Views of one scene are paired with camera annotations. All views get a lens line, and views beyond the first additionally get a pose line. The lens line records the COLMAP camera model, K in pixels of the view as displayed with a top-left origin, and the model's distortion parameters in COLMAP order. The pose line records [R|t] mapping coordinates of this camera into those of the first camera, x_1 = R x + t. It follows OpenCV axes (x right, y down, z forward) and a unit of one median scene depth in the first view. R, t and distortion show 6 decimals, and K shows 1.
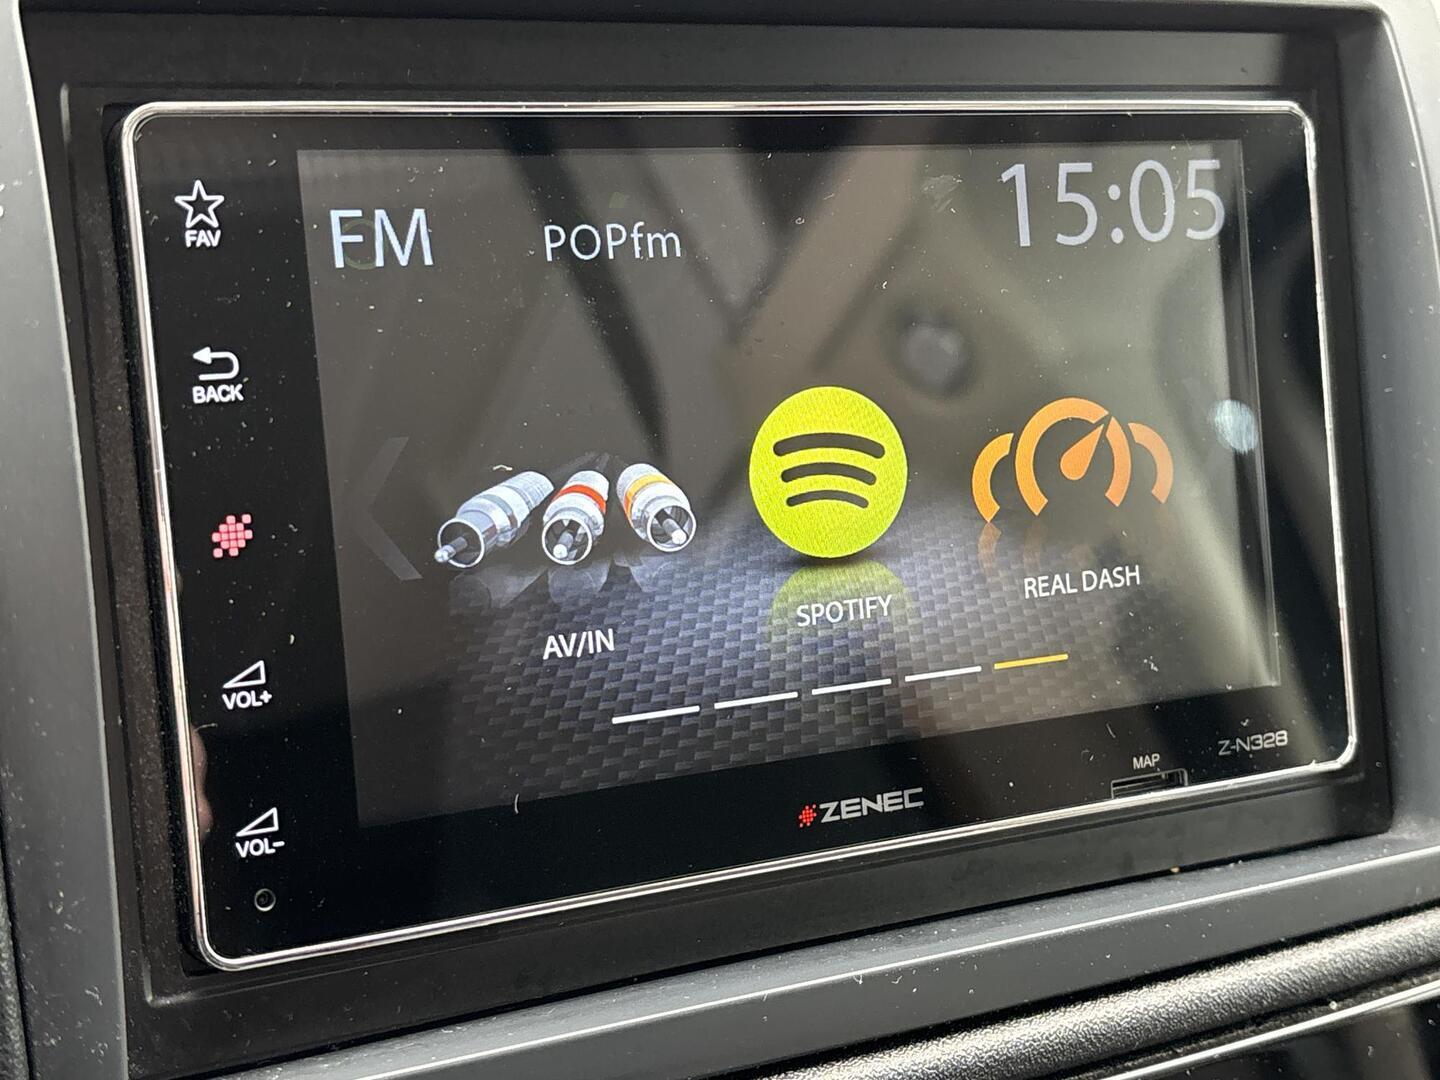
lens RADIAL K [[2118.0, 0, 698.7], [0, 2118.0, 538.8], [0, 0, 1]] dist [0.010603, 0.000000]
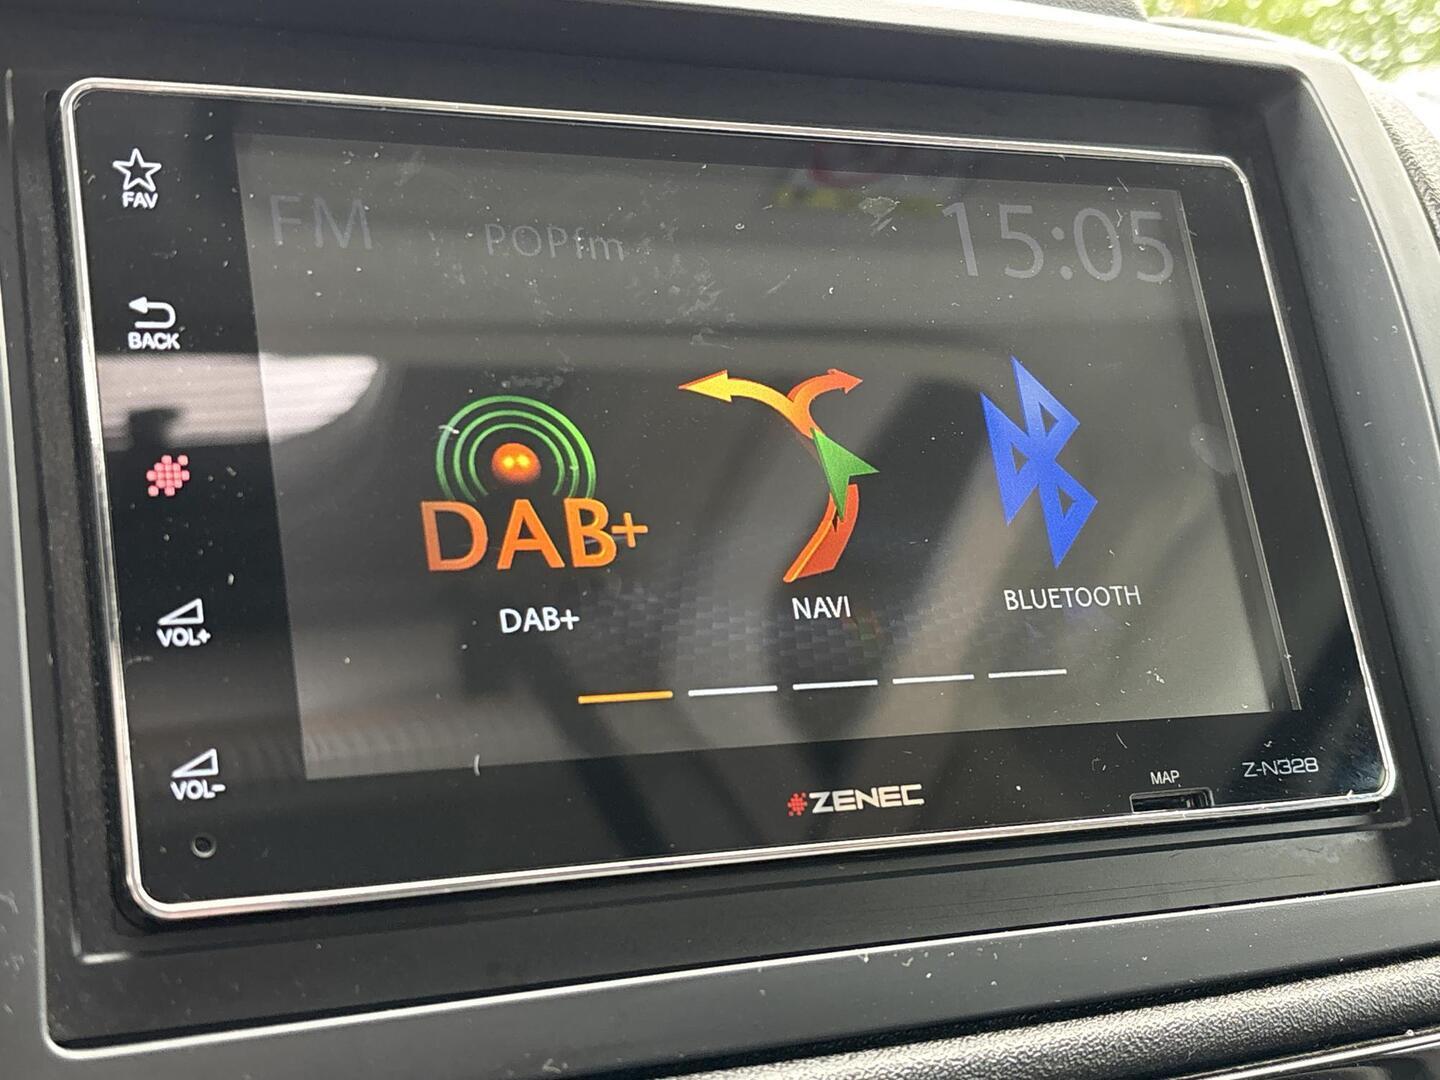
lens RADIAL K [[2118.0, 0, 711.8], [0, 2118.0, 547.8], [0, 0, 1]] dist [0.010603, 0.000000]
pose [[0.996441, -0.082179, -0.018733, 0.041488], [0.073064, 0.952970, -0.294126, 0.301783], [0.042023, 0.291710, 0.955583, 0.072722]]
